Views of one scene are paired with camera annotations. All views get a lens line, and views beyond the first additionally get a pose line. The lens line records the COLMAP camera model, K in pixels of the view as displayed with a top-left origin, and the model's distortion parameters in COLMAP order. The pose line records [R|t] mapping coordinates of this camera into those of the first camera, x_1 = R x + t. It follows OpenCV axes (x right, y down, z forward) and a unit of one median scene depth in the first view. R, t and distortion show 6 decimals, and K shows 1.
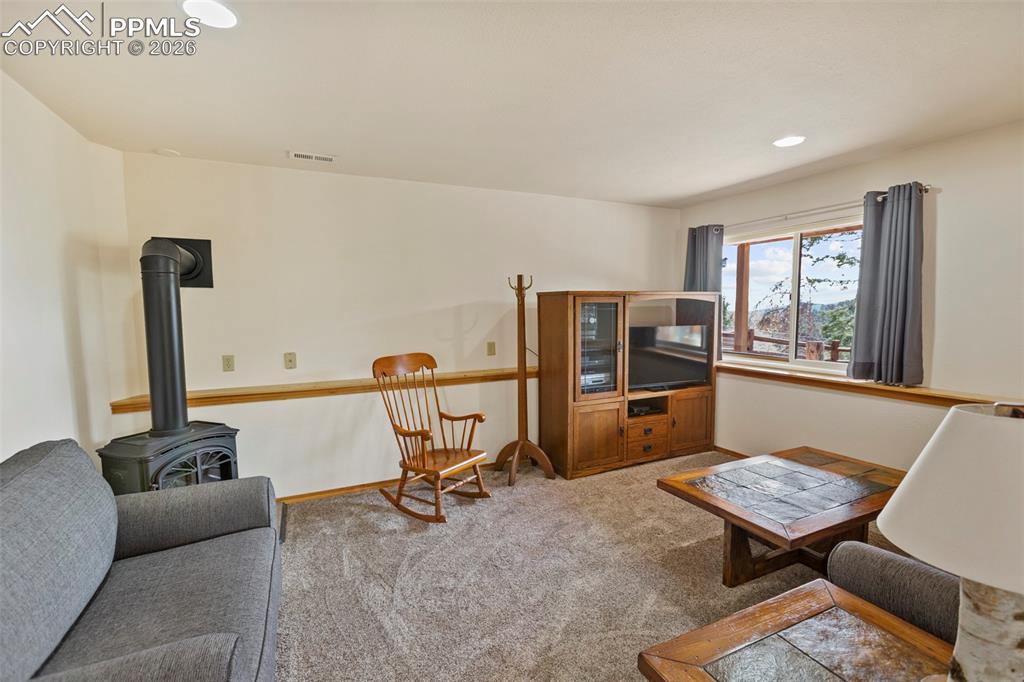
lens RADIAL K [[456.4, 0, 514.4], [0, 456.4, 346.6], [0, 0, 1]] dist [-0.000805, 0.000909]
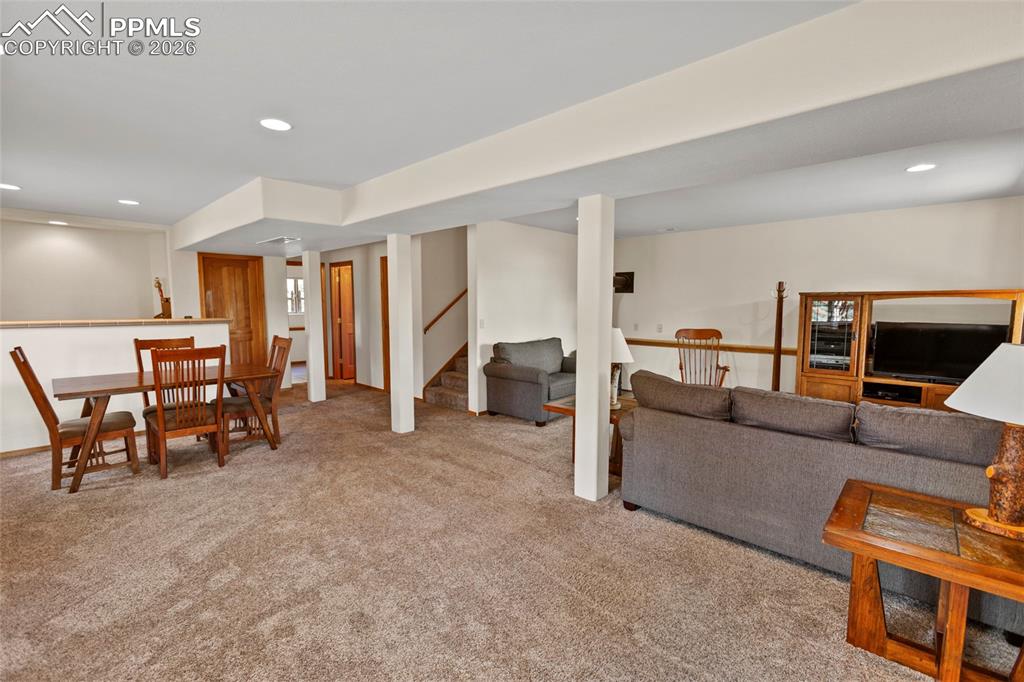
lens RADIAL K [[456.4, 0, 514.4], [0, 456.4, 346.6], [0, 0, 1]] dist [-0.000805, 0.000909]
pose [[0.375589, 0.097603, -0.921633, 1.050989], [-0.080652, 0.994109, 0.072411, 0.014038], [0.923270, 0.047135, 0.381248, -0.323544]]
